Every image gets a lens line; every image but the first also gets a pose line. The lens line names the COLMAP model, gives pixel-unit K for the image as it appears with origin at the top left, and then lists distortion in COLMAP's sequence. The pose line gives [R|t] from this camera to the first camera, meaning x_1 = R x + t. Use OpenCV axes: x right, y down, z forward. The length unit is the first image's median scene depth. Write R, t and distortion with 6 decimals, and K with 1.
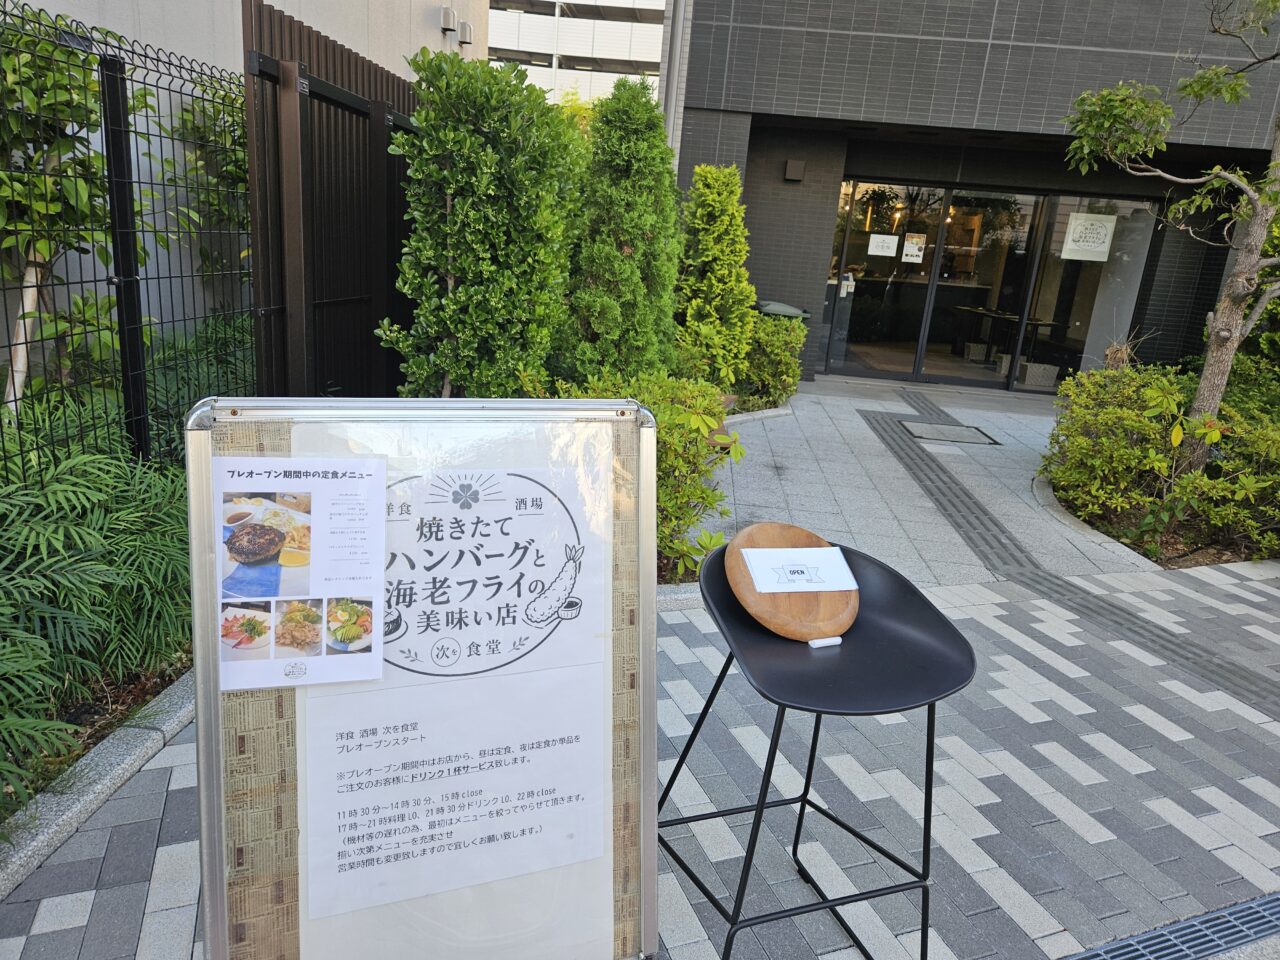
lens RADIAL K [[817.7, 0, 642.9], [0, 817.7, 474.2], [0, 0, 1]] dist [0.006796, -0.002060]
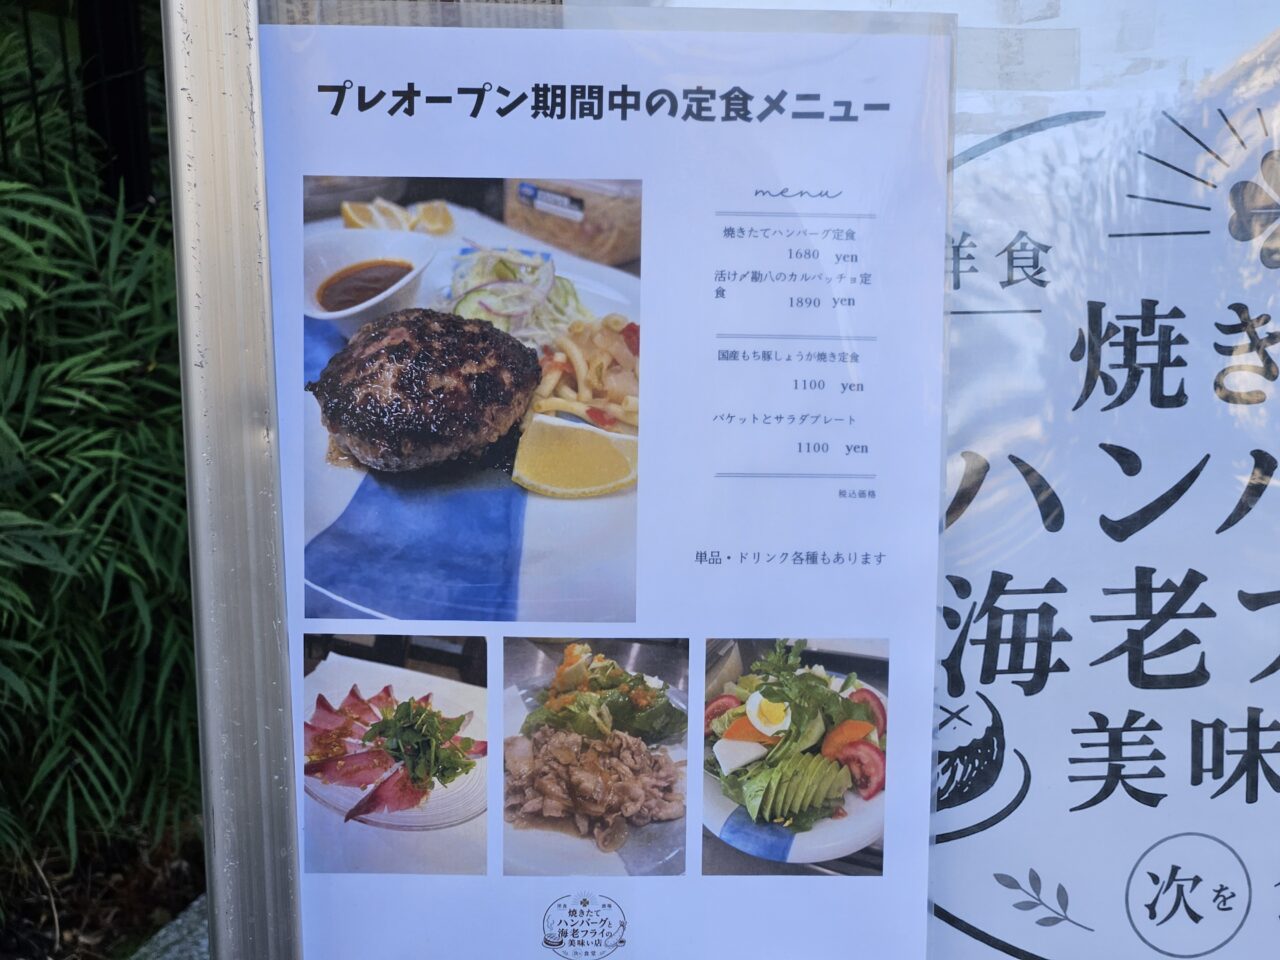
lens RADIAL K [[2565.1, 0, 640.0], [0, 2565.1, 480.0], [0, 0, 1]] dist [-0.511590, 4.806864]
pose [[0.934272, 0.023150, -0.355809, -0.137878], [0.002789, 0.997385, 0.072216, 0.051313], [0.356550, -0.068462, 0.931765, 0.301327]]
